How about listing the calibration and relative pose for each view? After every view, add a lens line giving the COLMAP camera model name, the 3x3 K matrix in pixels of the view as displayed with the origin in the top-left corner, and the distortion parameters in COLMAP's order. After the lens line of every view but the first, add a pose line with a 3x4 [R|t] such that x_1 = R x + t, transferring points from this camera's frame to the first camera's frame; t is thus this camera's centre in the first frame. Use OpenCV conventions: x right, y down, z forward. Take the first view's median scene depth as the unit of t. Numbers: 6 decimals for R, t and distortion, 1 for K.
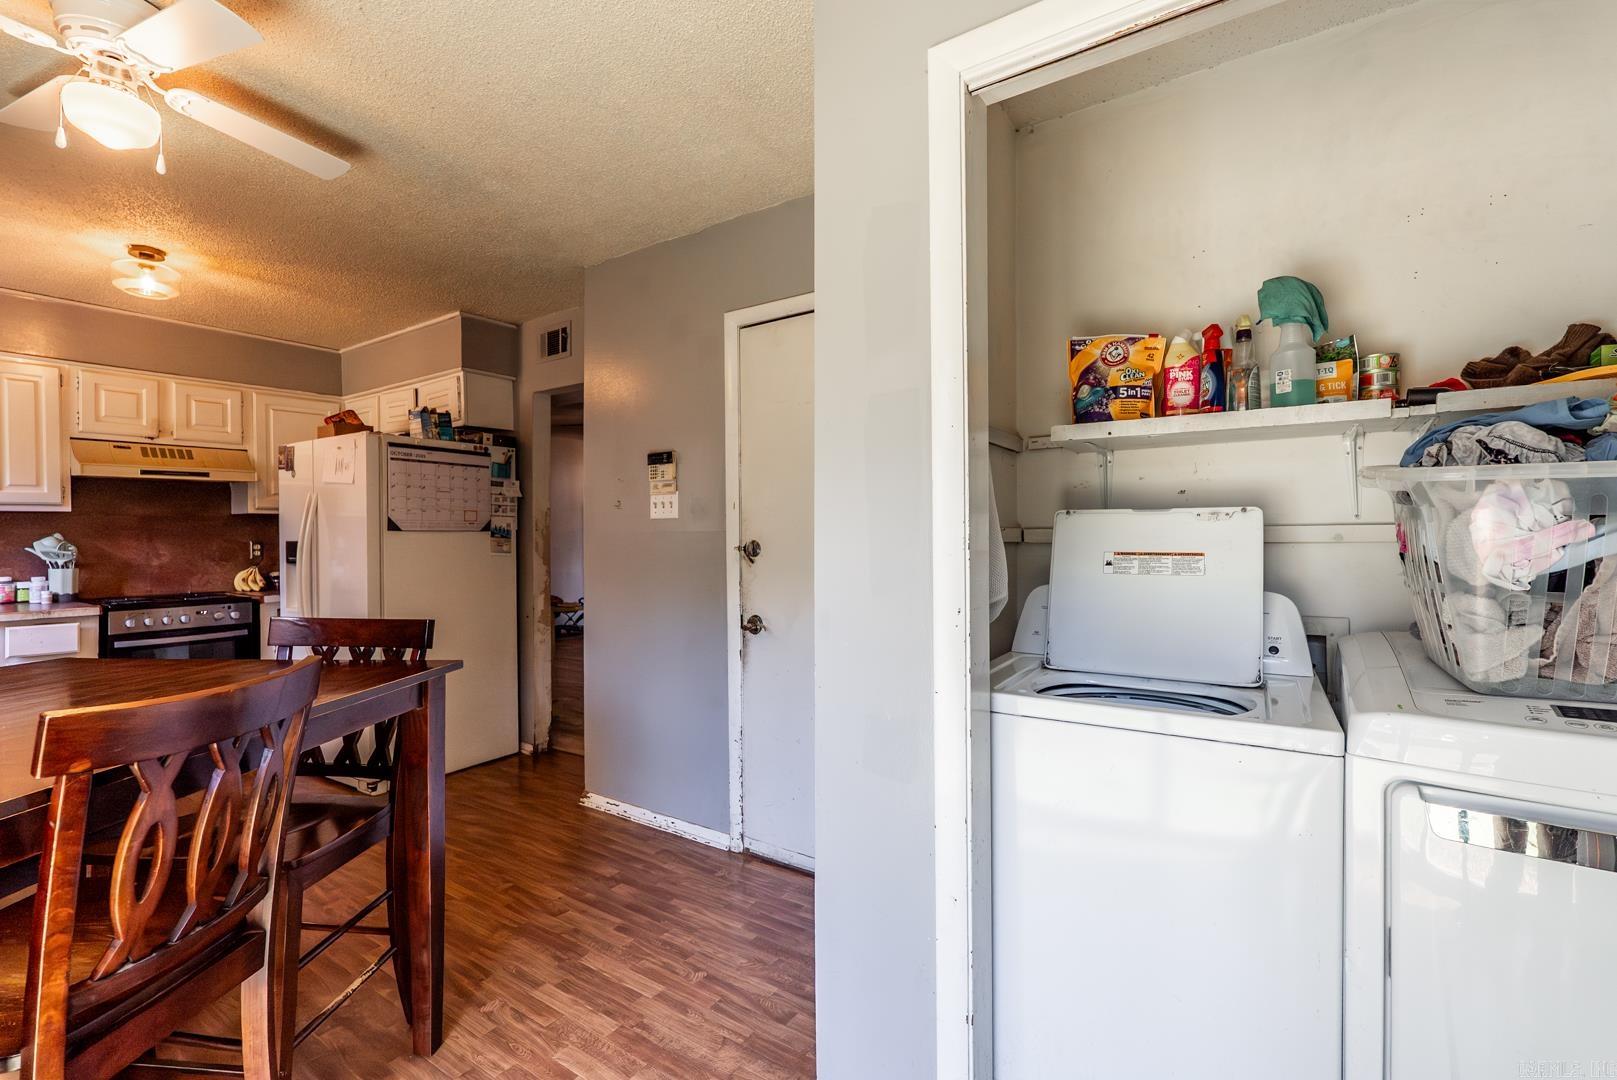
lens RADIAL K [[715.4, 0, 808.5], [0, 715.4, 535.2], [0, 0, 1]] dist [-0.008048, 0.000053]
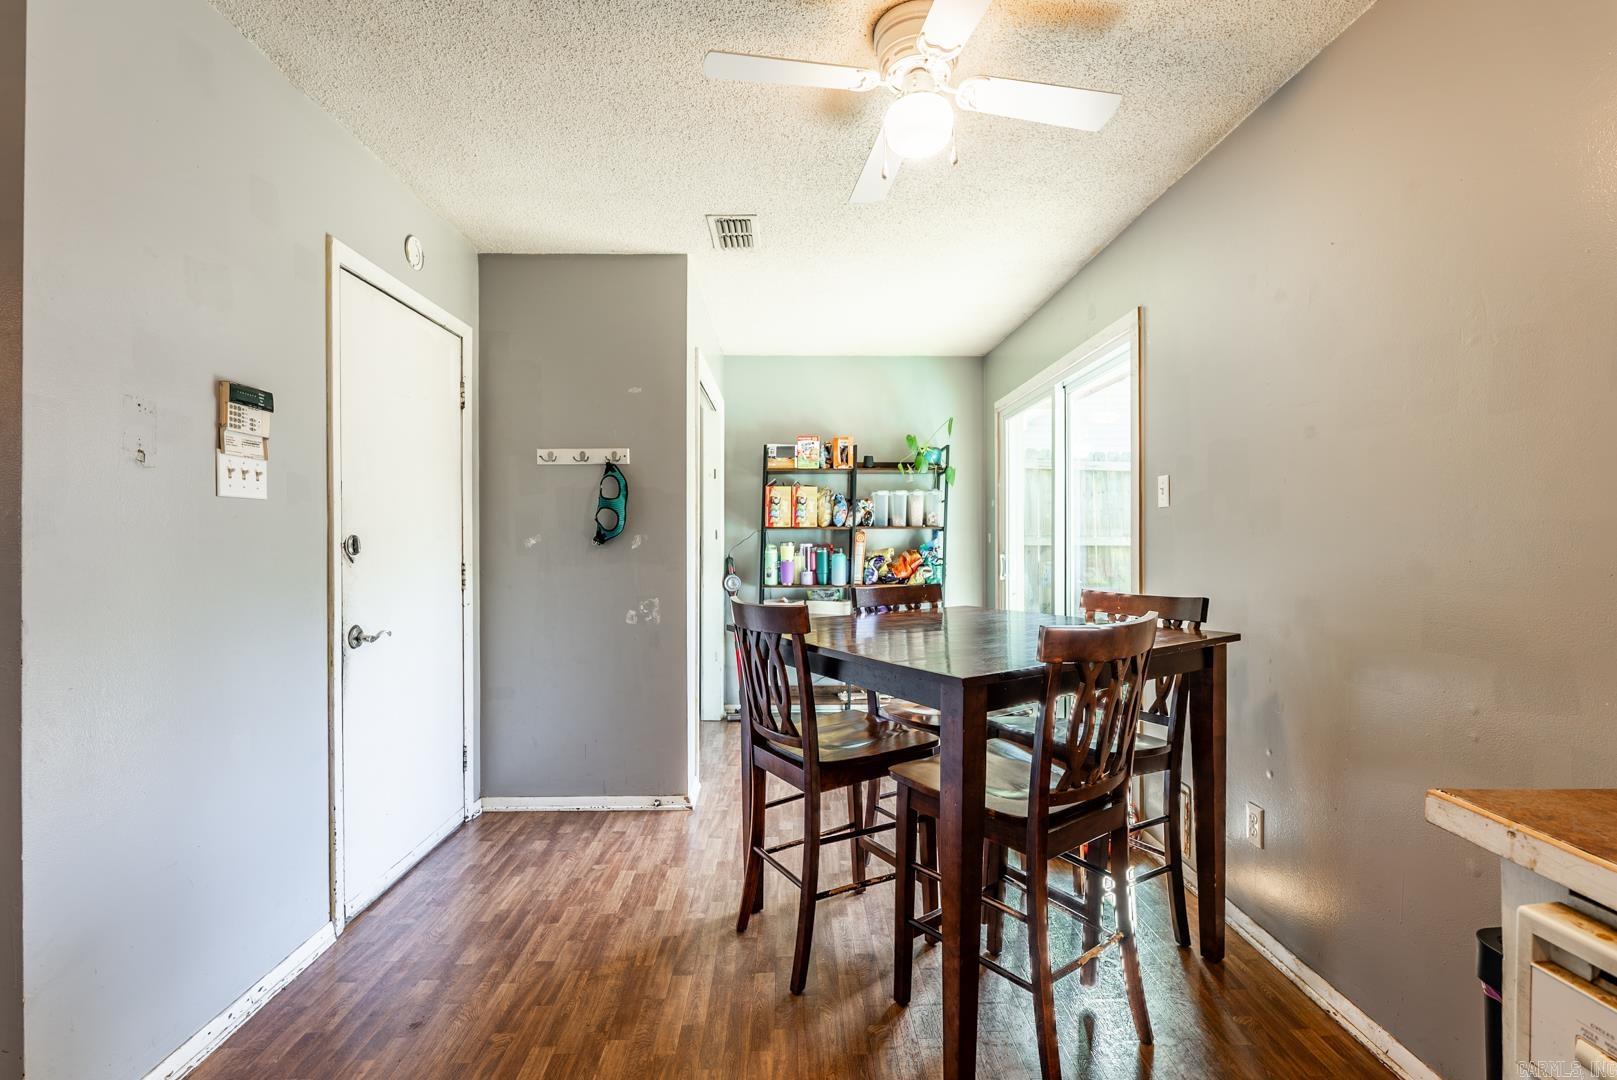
lens RADIAL K [[715.4, 0, 808.5], [0, 715.4, 535.2], [0, 0, 1]] dist [-0.008048, 0.000053]
pose [[-0.581566, 0.007684, 0.813463, -1.062666], [0.003428, 0.999970, -0.006995, 0.015085], [-0.813492, -0.001280, -0.581574, 1.064119]]
